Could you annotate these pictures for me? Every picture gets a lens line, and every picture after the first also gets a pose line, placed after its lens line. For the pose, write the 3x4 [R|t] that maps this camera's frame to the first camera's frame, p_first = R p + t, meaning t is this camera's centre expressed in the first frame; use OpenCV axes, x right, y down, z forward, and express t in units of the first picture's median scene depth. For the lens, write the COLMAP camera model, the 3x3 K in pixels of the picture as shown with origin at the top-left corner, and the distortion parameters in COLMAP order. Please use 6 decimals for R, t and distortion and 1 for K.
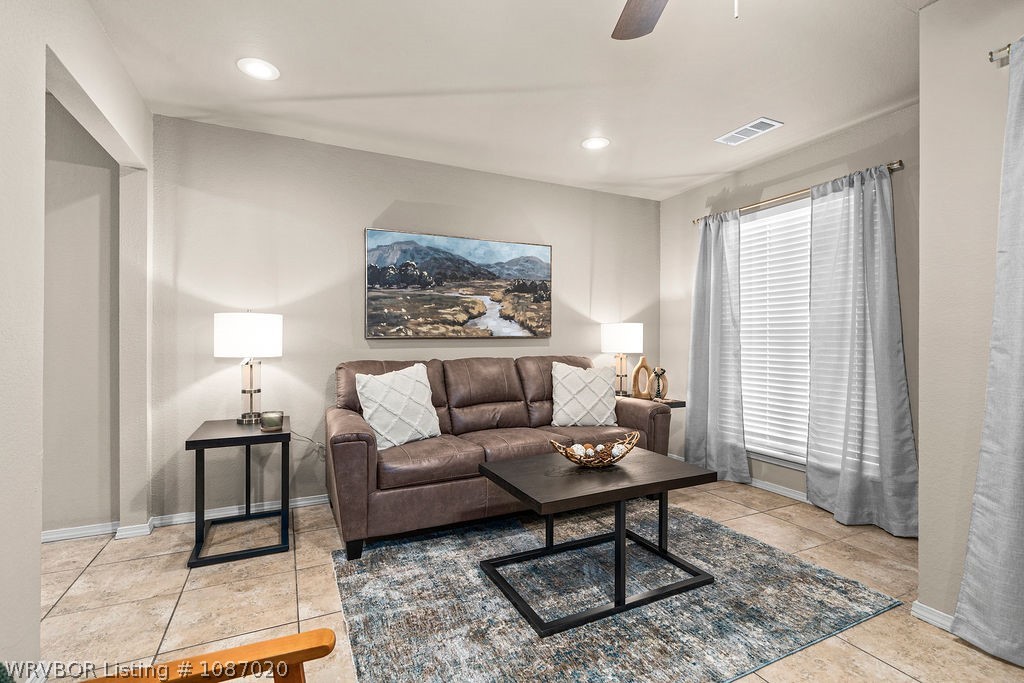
lens RADIAL K [[462.6, 0, 512.0], [0, 462.6, 341.5], [0, 0, 1]] dist [0.001875, 0.000231]
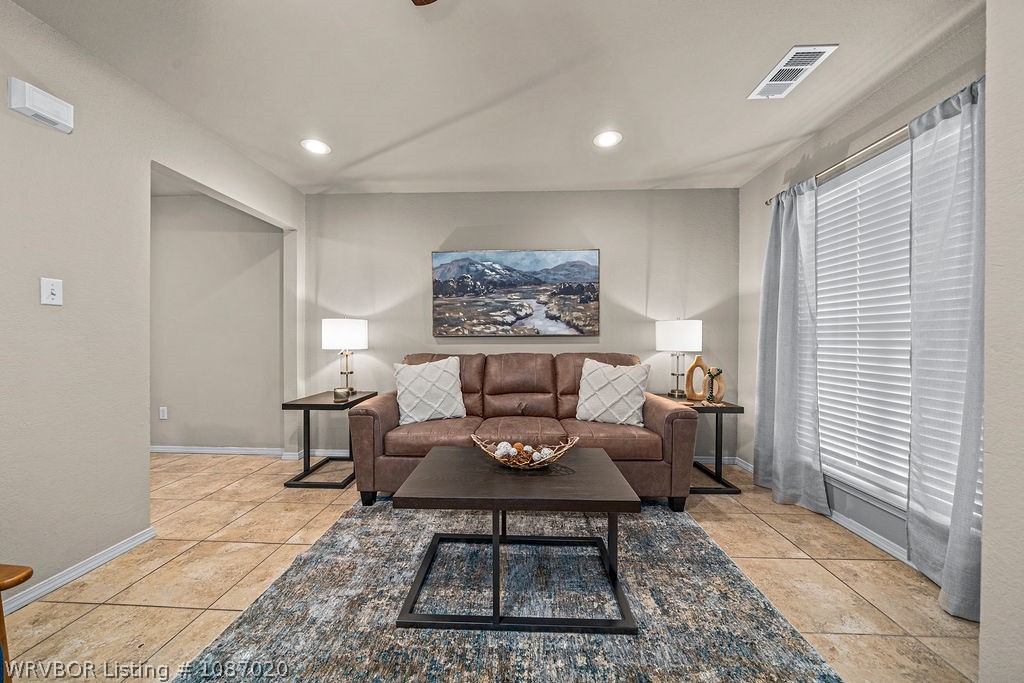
lens RADIAL K [[350.7, 0, 512.0], [0, 350.7, 341.5], [0, 0, 1]] dist [-0.005161, -0.000079]
pose [[0.882831, 0.005253, -0.469662, 0.321550], [-0.002692, 0.999978, 0.006124, 0.000854], [0.469683, -0.004142, 0.882825, 0.217344]]
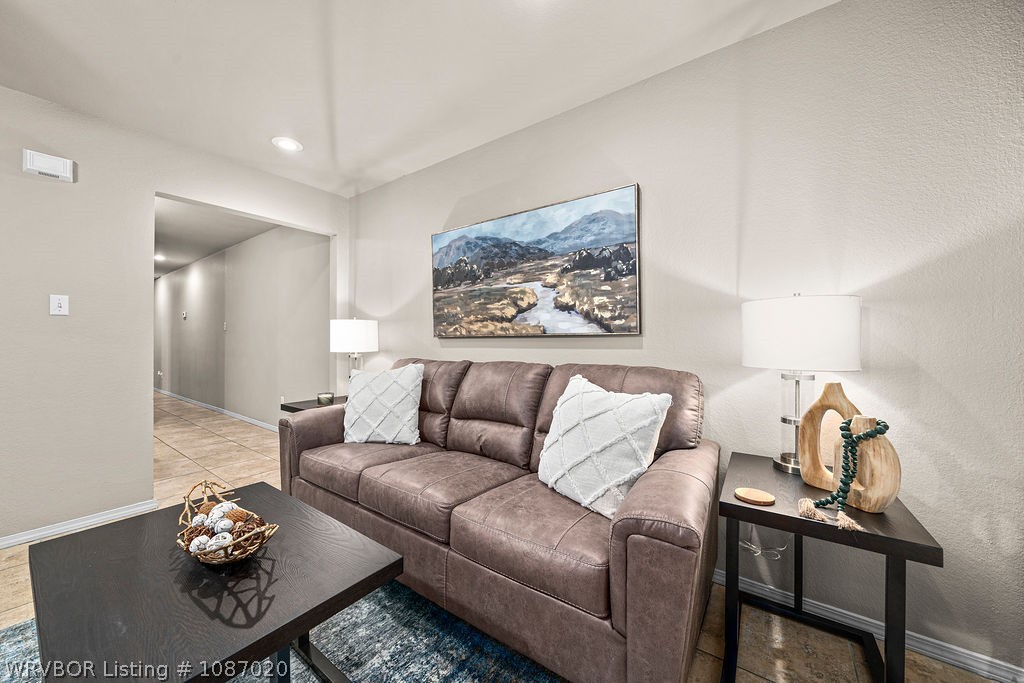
lens RADIAL K [[371.4, 0, 510.5], [0, 371.4, 339.2], [0, 0, 1]] dist [-0.003029, 0.000010]
pose [[0.467415, -0.000581, -0.884038, 0.489896], [-0.001974, 0.999997, -0.001701, -0.001898], [0.884036, 0.002540, 0.467412, 0.703427]]
